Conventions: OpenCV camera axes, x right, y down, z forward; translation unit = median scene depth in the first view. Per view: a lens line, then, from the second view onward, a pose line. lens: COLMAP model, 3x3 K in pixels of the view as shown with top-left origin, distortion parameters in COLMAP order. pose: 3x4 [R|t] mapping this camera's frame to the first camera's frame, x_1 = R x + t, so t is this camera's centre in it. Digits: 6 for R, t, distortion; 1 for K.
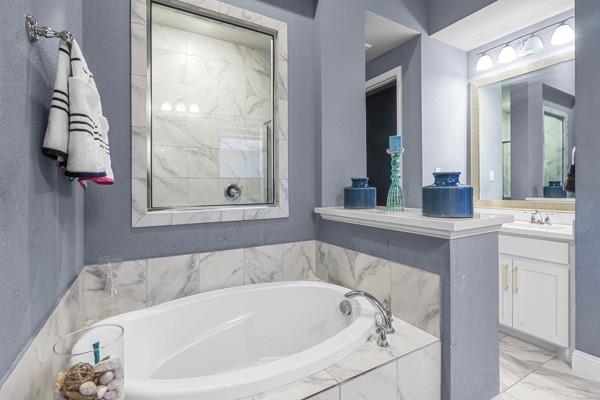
lens RADIAL K [[284.0, 0, 300.9], [0, 284.0, 189.2], [0, 0, 1]] dist [0.000550, 0.000119]
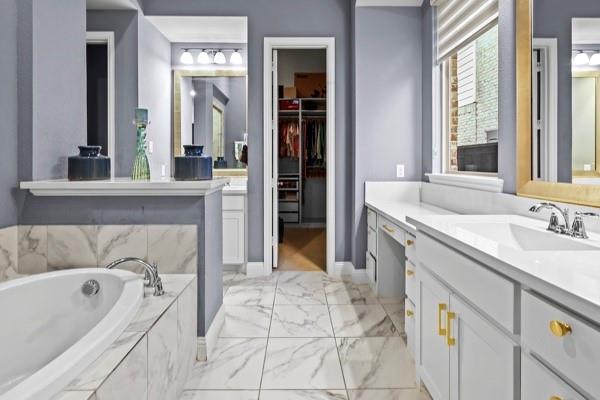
lens RADIAL K [[283.5, 0, 299.5], [0, 283.5, 164.1], [0, 0, 1]] dist [-0.000828, -0.000083]
pose [[0.490945, 0.000951, 0.871190, -0.255217], [0.000831, 0.999998, -0.001560, 0.019820], [-0.871190, 0.001490, 0.490943, -0.023316]]
